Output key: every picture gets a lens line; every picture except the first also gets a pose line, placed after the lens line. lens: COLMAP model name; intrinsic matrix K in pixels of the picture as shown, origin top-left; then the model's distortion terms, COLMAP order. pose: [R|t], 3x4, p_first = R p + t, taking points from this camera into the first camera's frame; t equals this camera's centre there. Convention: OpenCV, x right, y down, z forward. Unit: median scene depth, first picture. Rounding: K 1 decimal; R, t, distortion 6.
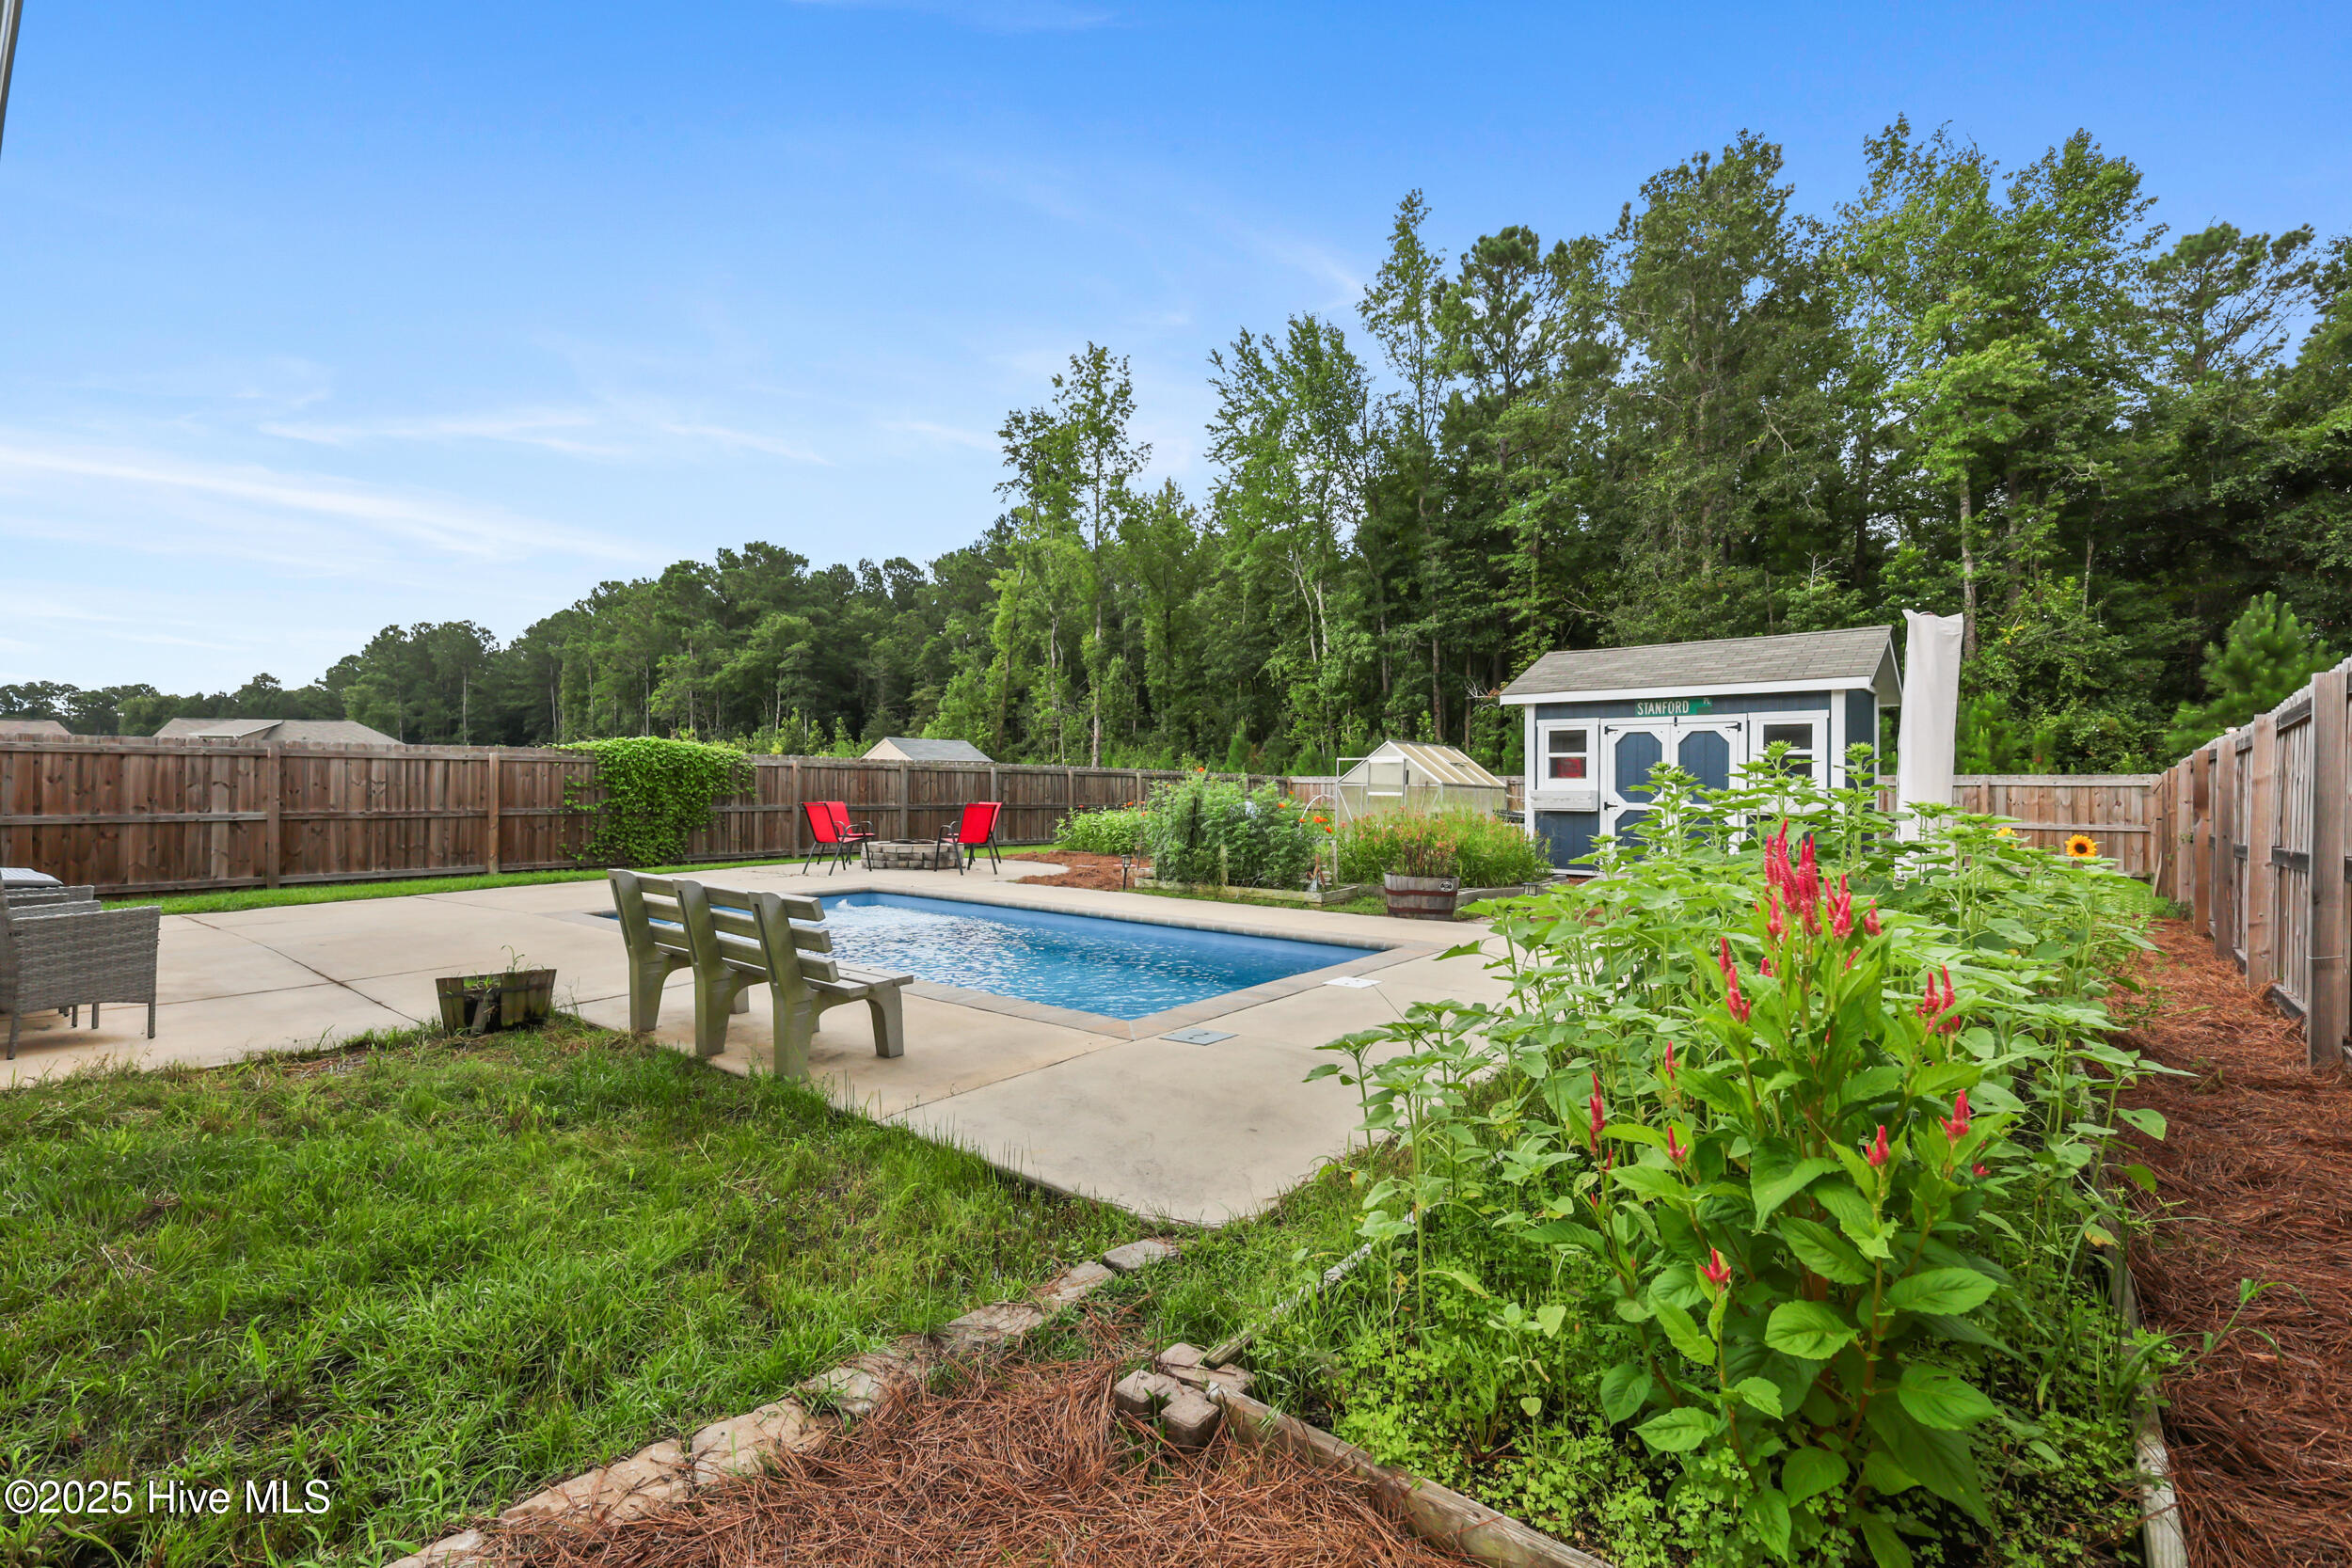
lens RADIAL K [[1030.0, 0, 1176.3], [0, 1030.0, 782.4], [0, 0, 1]] dist [0.002642, -0.000019]
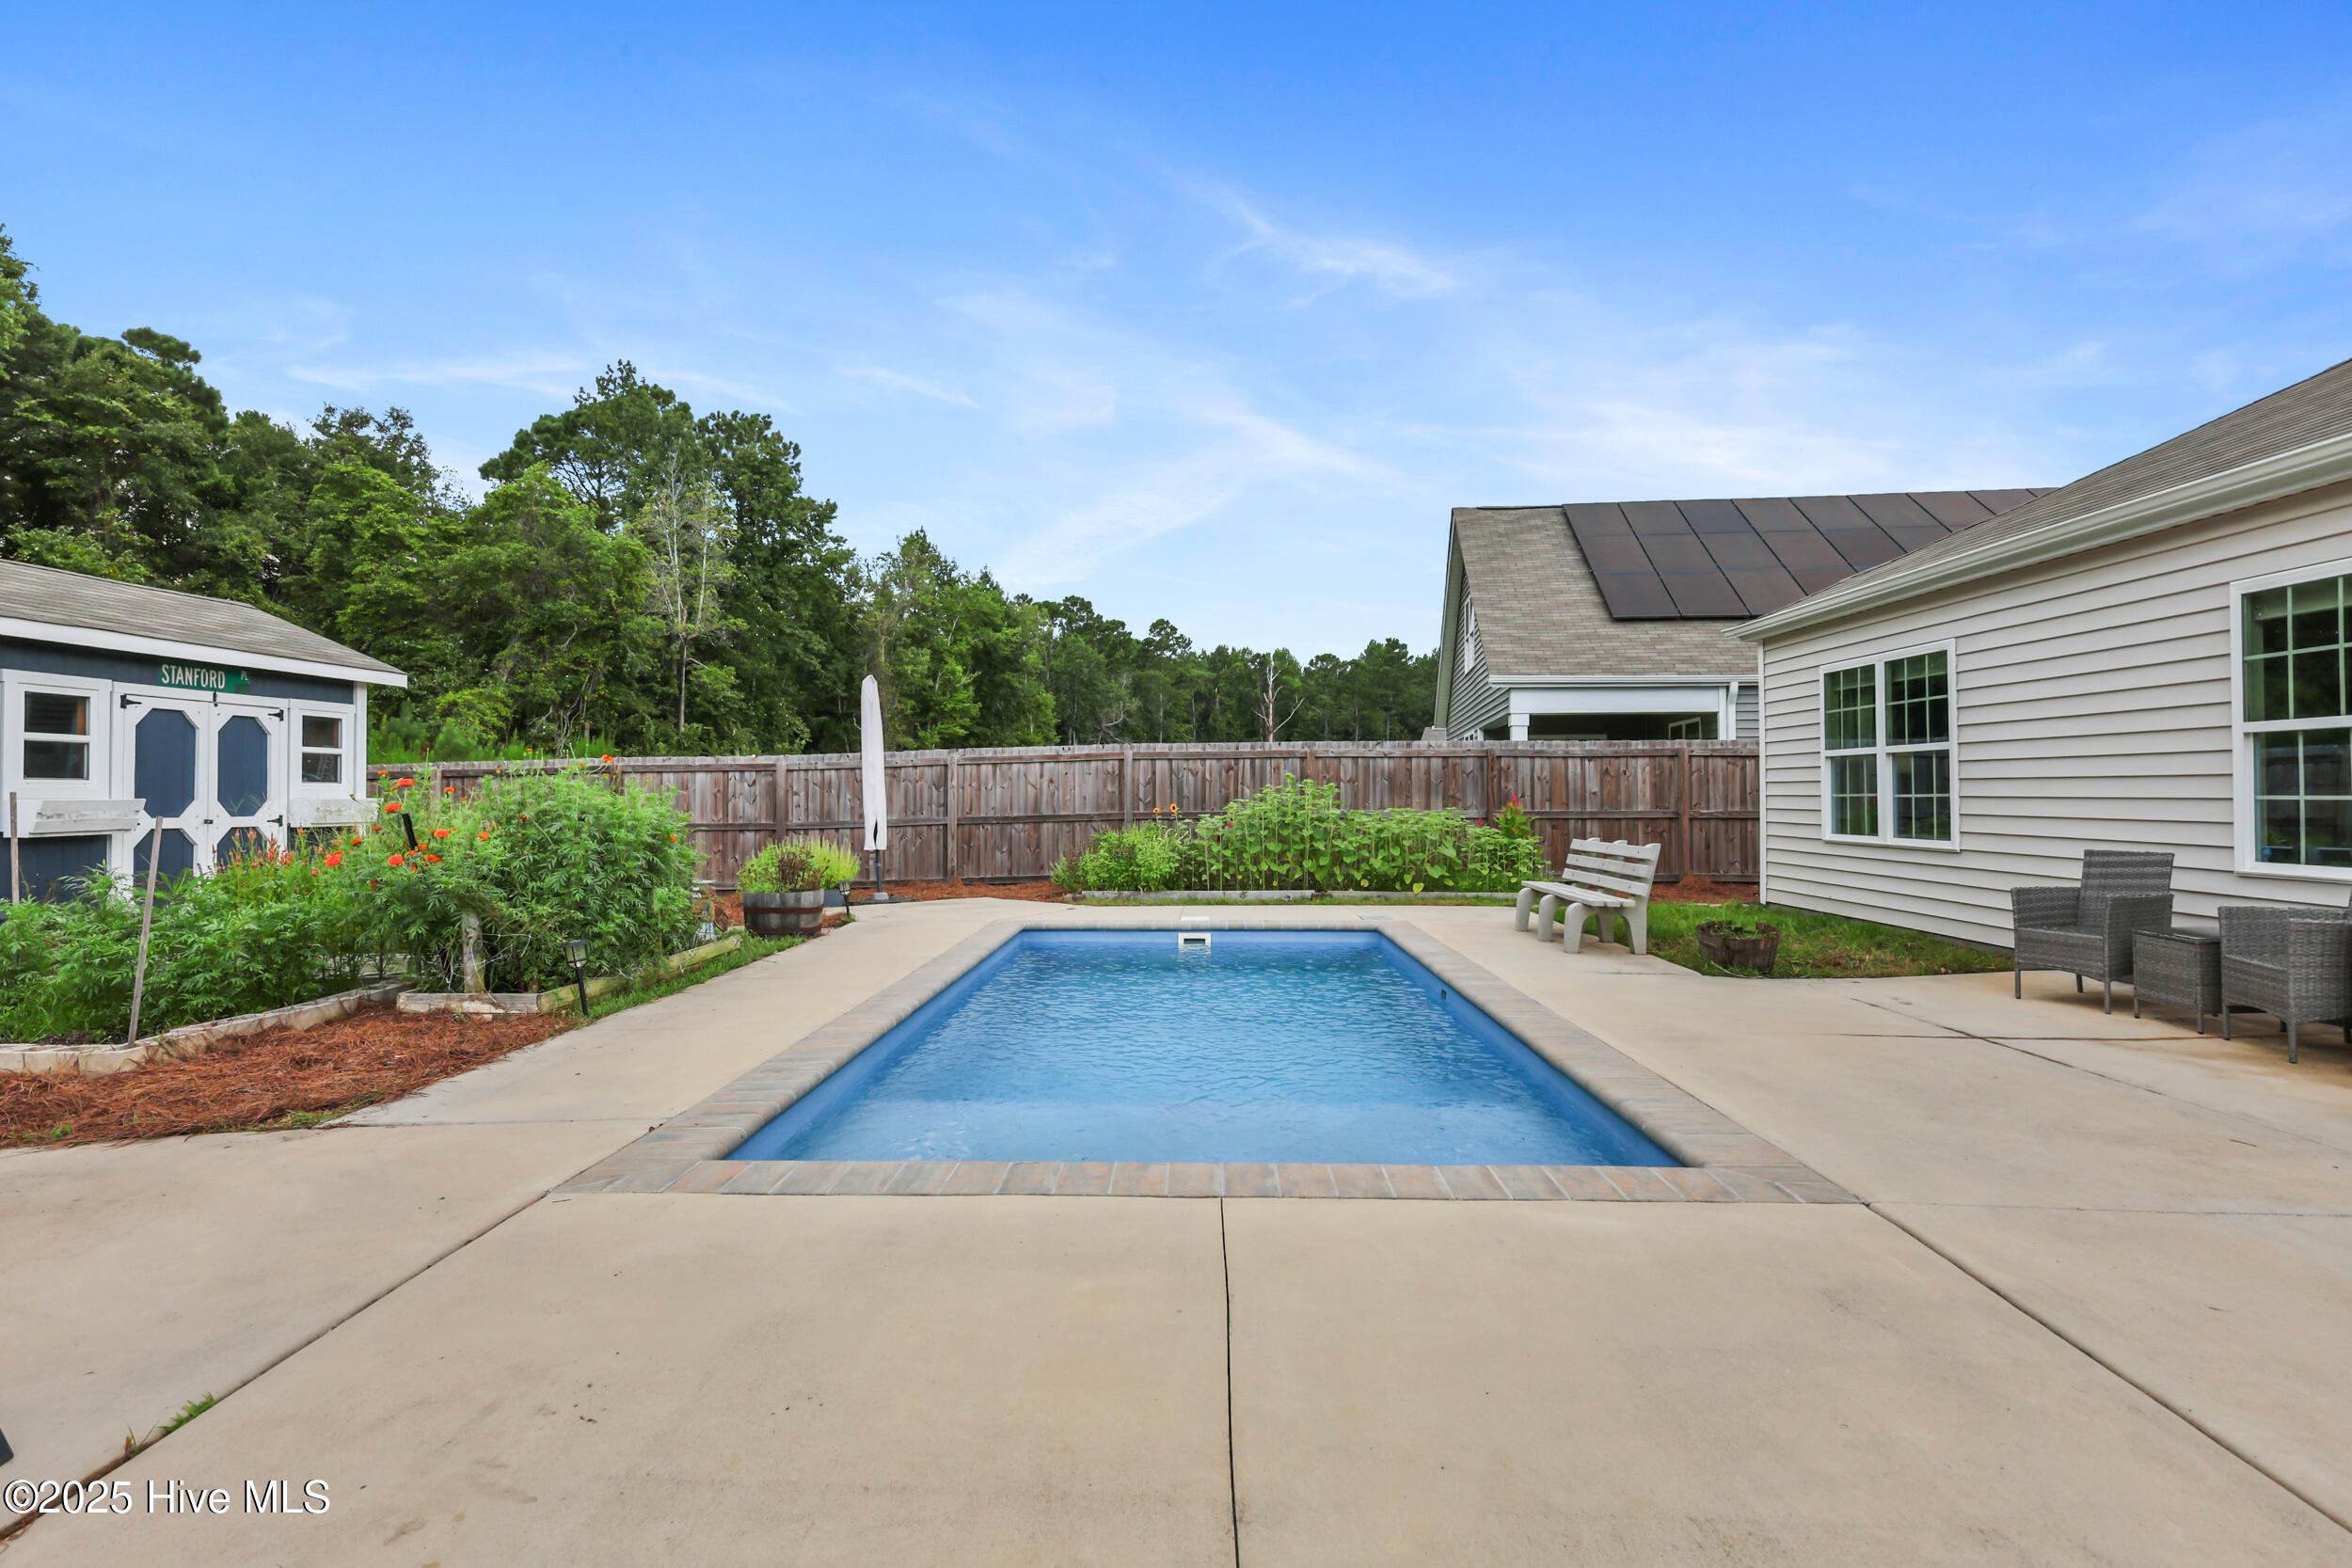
lens RADIAL K [[1159.9, 0, 1186.3], [0, 1159.9, 789.2], [0, 0, 1]] dist [0.000609, -0.001175]
pose [[-0.607868, 0.000534, 0.794038, -0.174522], [0.000364, 1.000000, -0.000394, 0.000872], [-0.794038, 0.000049, -0.607868, 0.305491]]
